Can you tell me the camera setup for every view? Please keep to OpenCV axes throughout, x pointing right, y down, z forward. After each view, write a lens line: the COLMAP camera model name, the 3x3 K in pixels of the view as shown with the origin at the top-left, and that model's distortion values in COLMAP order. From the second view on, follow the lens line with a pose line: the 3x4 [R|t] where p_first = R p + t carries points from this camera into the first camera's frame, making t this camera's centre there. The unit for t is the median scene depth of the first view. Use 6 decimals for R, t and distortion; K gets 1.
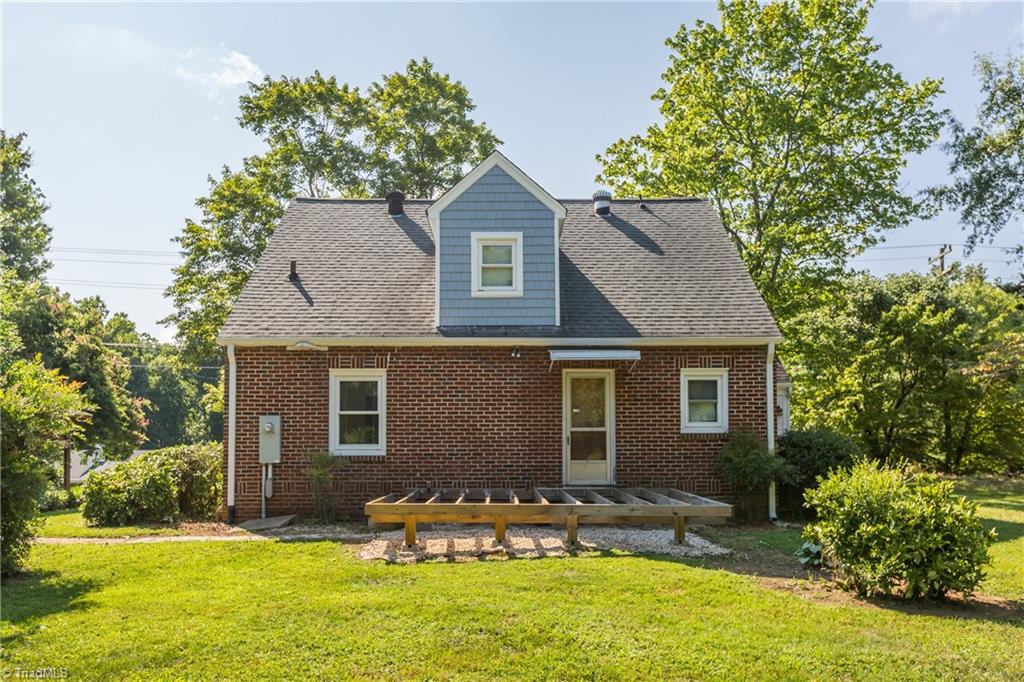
lens RADIAL K [[740.1, 0, 514.3], [0, 740.1, 438.9], [0, 0, 1]] dist [0.009907, 0.001143]
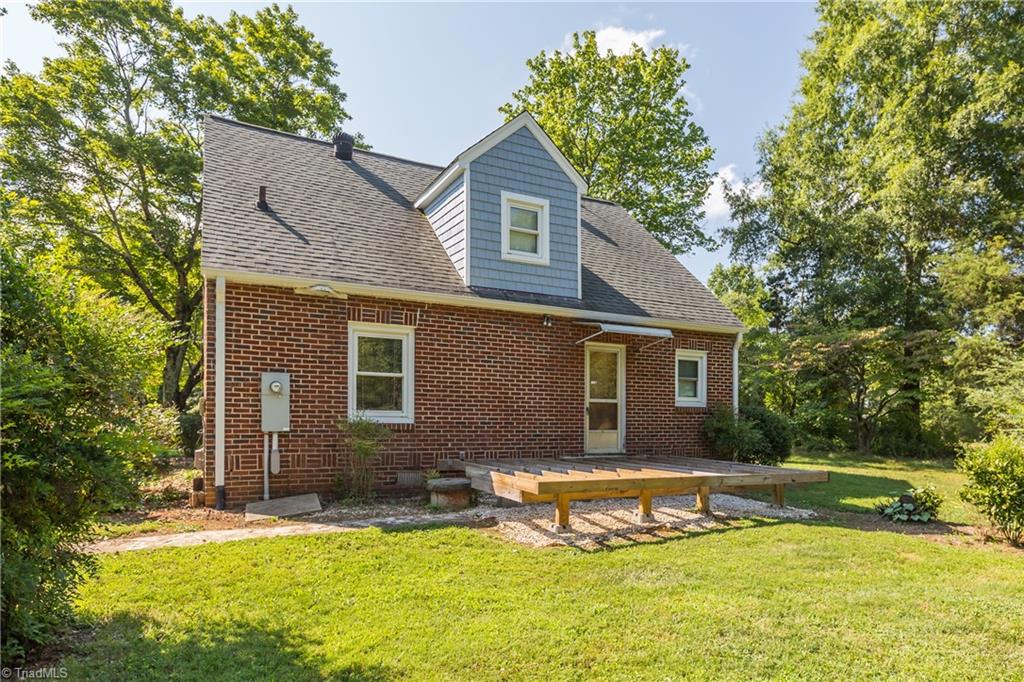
lens RADIAL K [[607.6, 0, 571.4], [0, 607.6, 429.0], [0, 0, 1]] dist [0.003857, -0.000732]
pose [[0.884740, 0.006676, 0.466038, -0.343648], [-0.020933, 0.999458, 0.025421, 0.006158], [-0.465615, -0.032247, 0.884400, 0.256272]]
